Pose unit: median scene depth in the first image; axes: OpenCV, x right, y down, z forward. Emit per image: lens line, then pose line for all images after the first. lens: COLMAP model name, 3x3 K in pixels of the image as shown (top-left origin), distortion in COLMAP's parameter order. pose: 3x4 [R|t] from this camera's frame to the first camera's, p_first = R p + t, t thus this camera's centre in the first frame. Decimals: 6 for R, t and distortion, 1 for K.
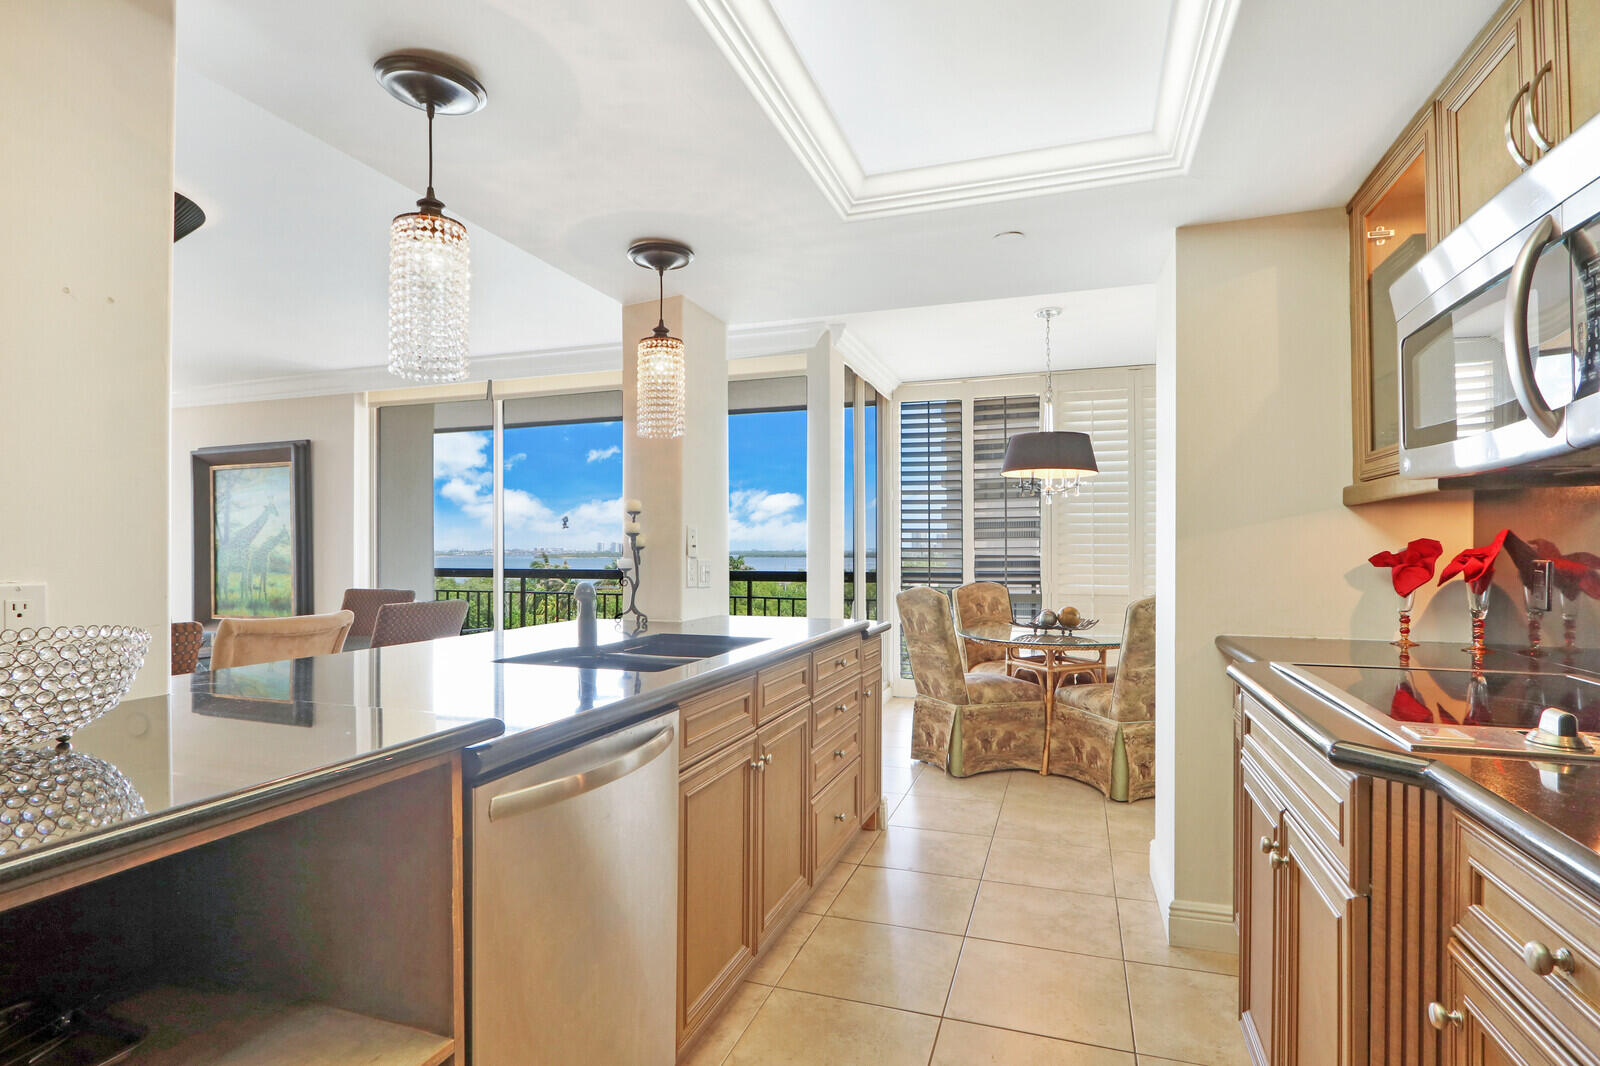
lens RADIAL K [[807.5, 0, 799.3], [0, 807.5, 548.7], [0, 0, 1]] dist [-0.042335, -0.000285]
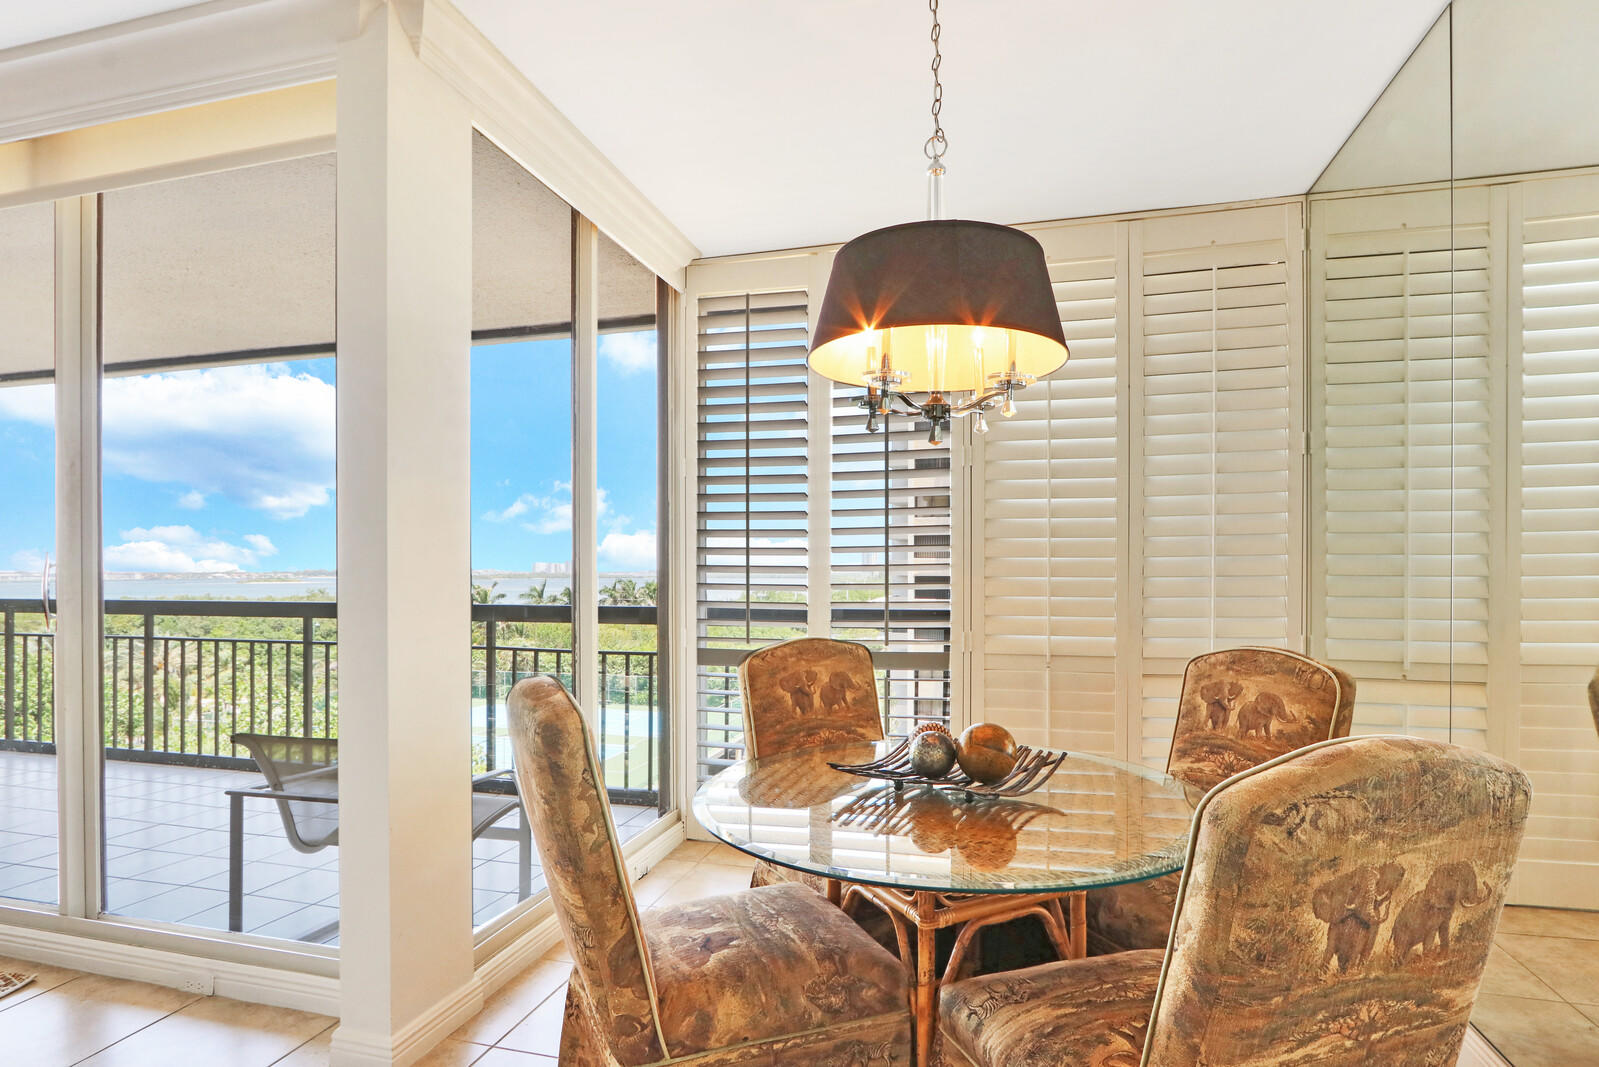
lens RADIAL K [[873.1, 0, 800.4], [0, 873.1, 579.8], [0, 0, 1]] dist [-0.007574, -0.000733]
pose [[0.997150, -0.002210, 0.075407, 0.171532], [0.001278, 0.999922, 0.012396, 0.001307], [-0.075429, -0.012265, 0.997076, 0.472945]]
